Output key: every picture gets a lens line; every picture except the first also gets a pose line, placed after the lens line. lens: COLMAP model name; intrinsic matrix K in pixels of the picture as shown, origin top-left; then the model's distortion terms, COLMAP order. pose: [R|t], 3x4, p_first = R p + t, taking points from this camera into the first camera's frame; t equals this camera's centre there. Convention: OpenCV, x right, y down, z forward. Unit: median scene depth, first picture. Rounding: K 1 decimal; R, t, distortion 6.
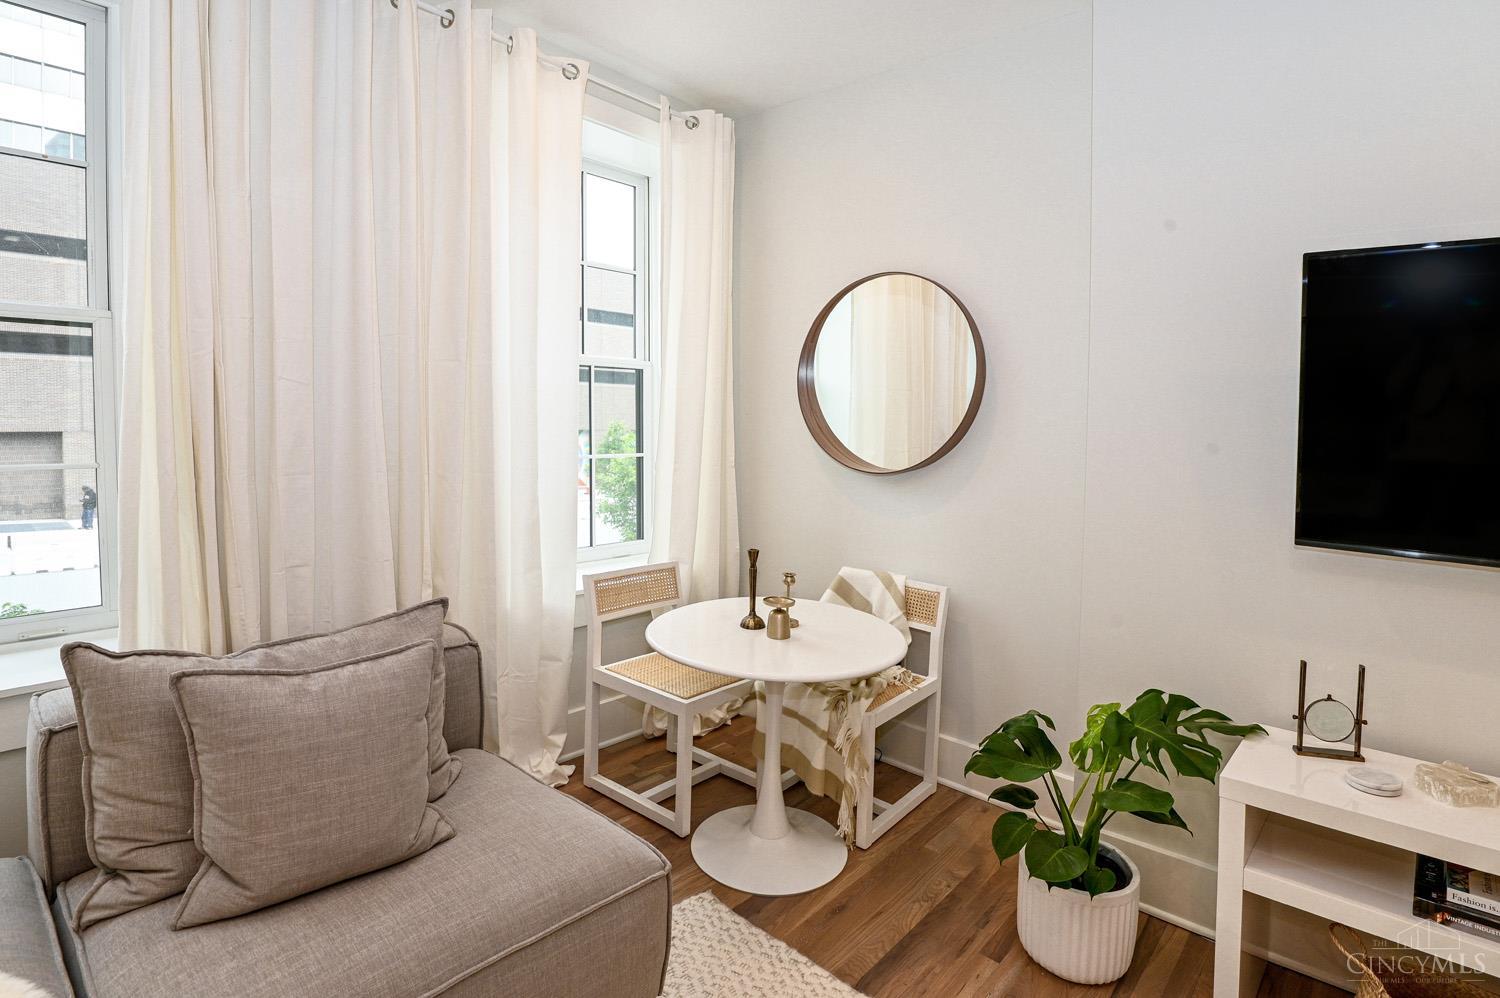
lens RADIAL K [[766.9, 0, 755.2], [0, 766.9, 455.3], [0, 0, 1]] dist [-0.023494, -0.000695]
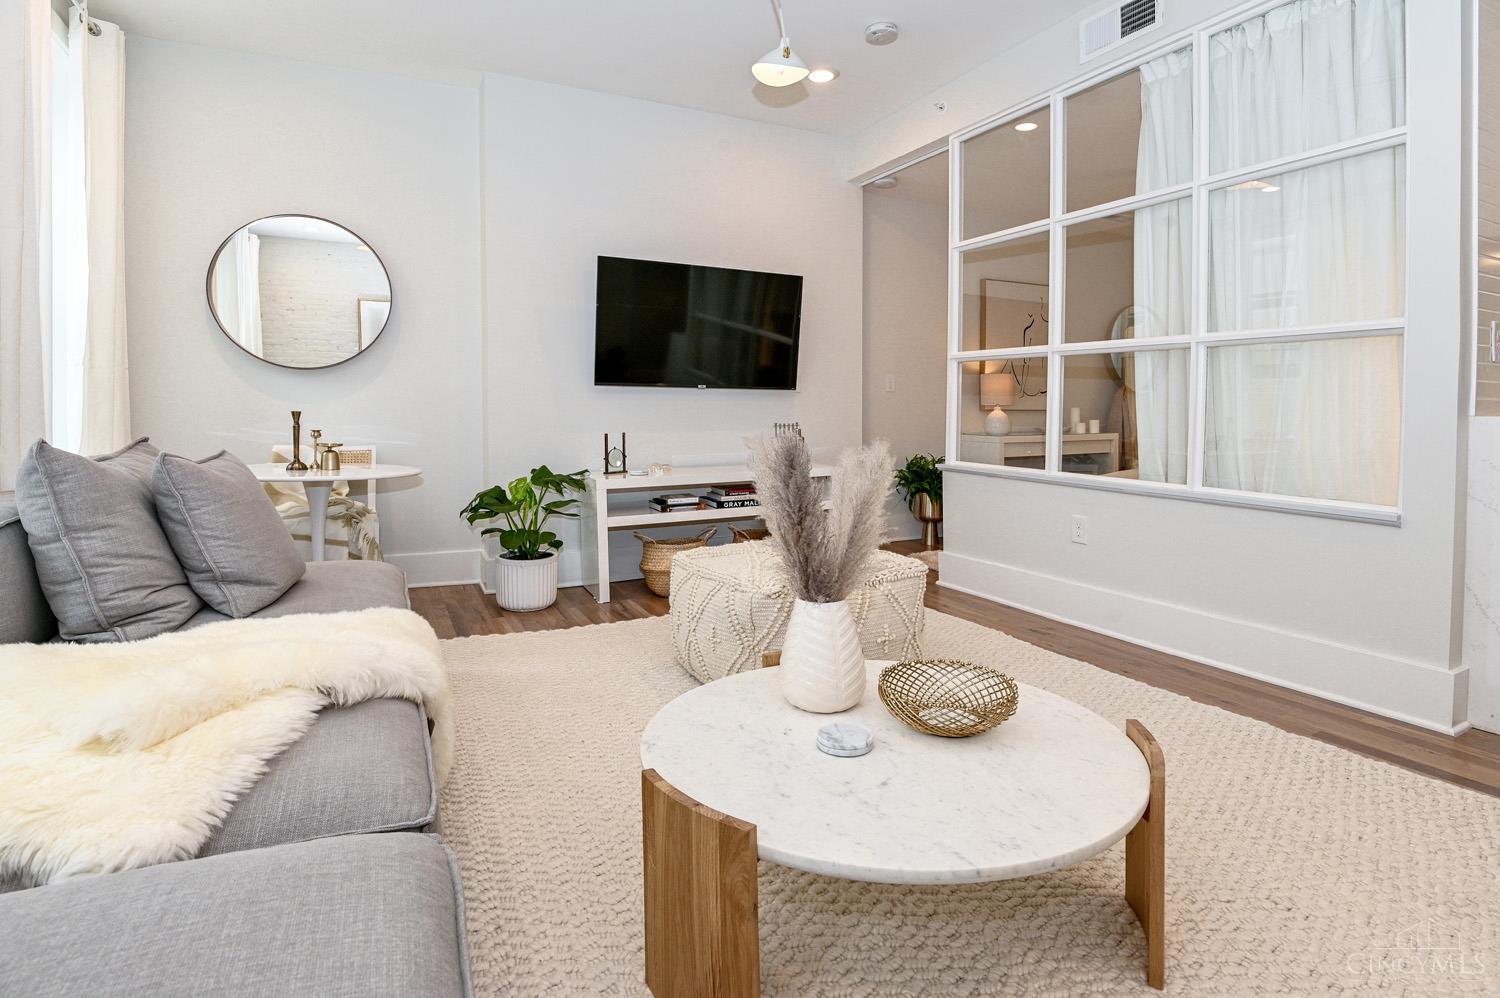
lens RADIAL K [[769.3, 0, 754.4], [0, 769.3, 409.9], [0, 0, 1]] dist [0.000009, -0.023204]
pose [[0.388126, -0.023044, 0.921318, -0.910554], [0.047231, 0.998871, 0.005087, 0.150612], [-0.920395, 0.041541, 0.388776, -0.240803]]
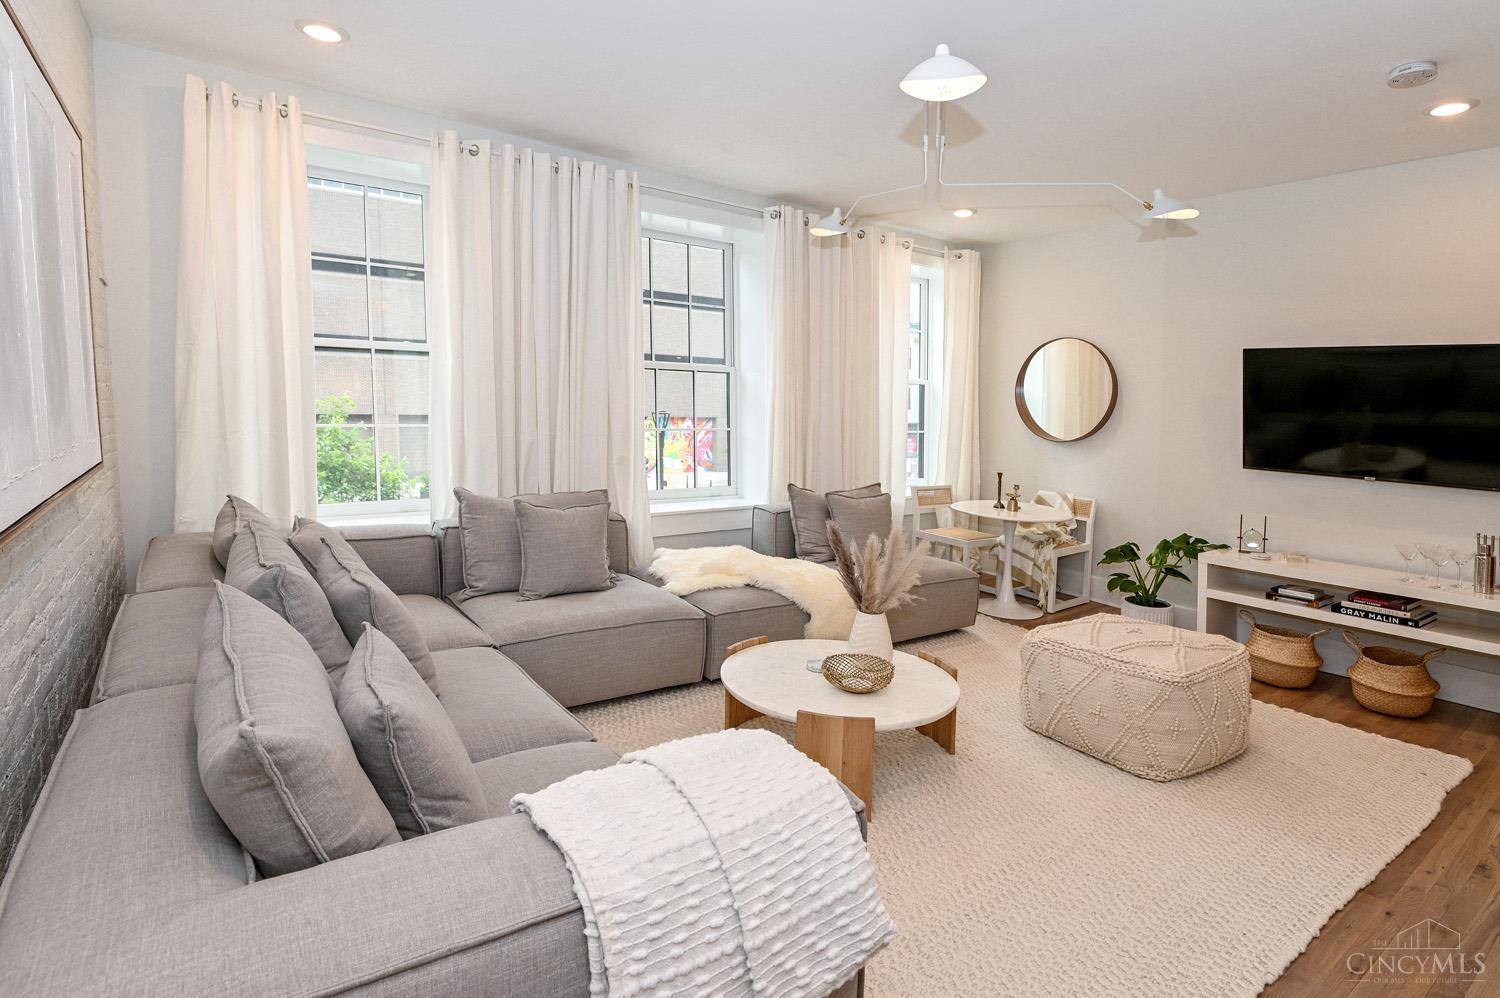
lens RADIAL K [[739.1, 0, 746.9], [0, 739.1, 439.8], [0, 0, 1]] dist [-0.027352, 0.000008]
pose [[0.971322, 0.018492, -0.237046, -0.209442], [-0.019634, 0.999804, -0.002460, 0.046414], [0.236954, 0.007043, 0.971495, -1.234905]]
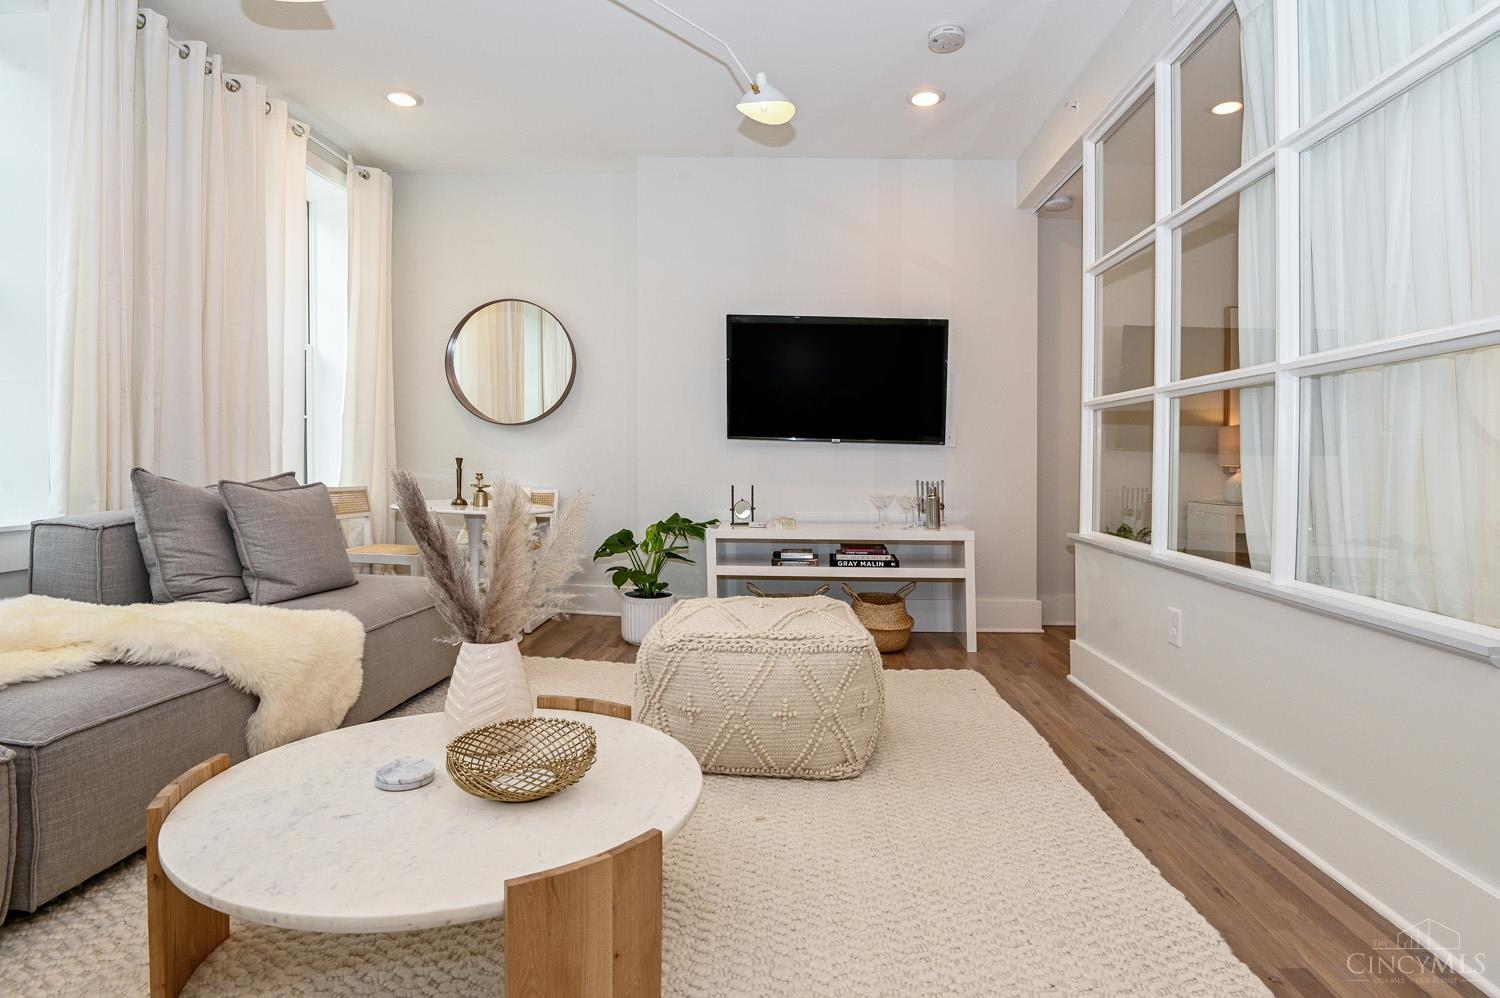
lens RADIAL K [[766.9, 0, 755.2], [0, 766.9, 455.3], [0, 0, 1]] dist [-0.023494, -0.000695]
pose [[0.787796, 0.000776, 0.615936, -0.512941], [0.024780, 0.999150, -0.032954, 0.186221], [-0.615438, 0.041223, 0.787107, -0.688213]]
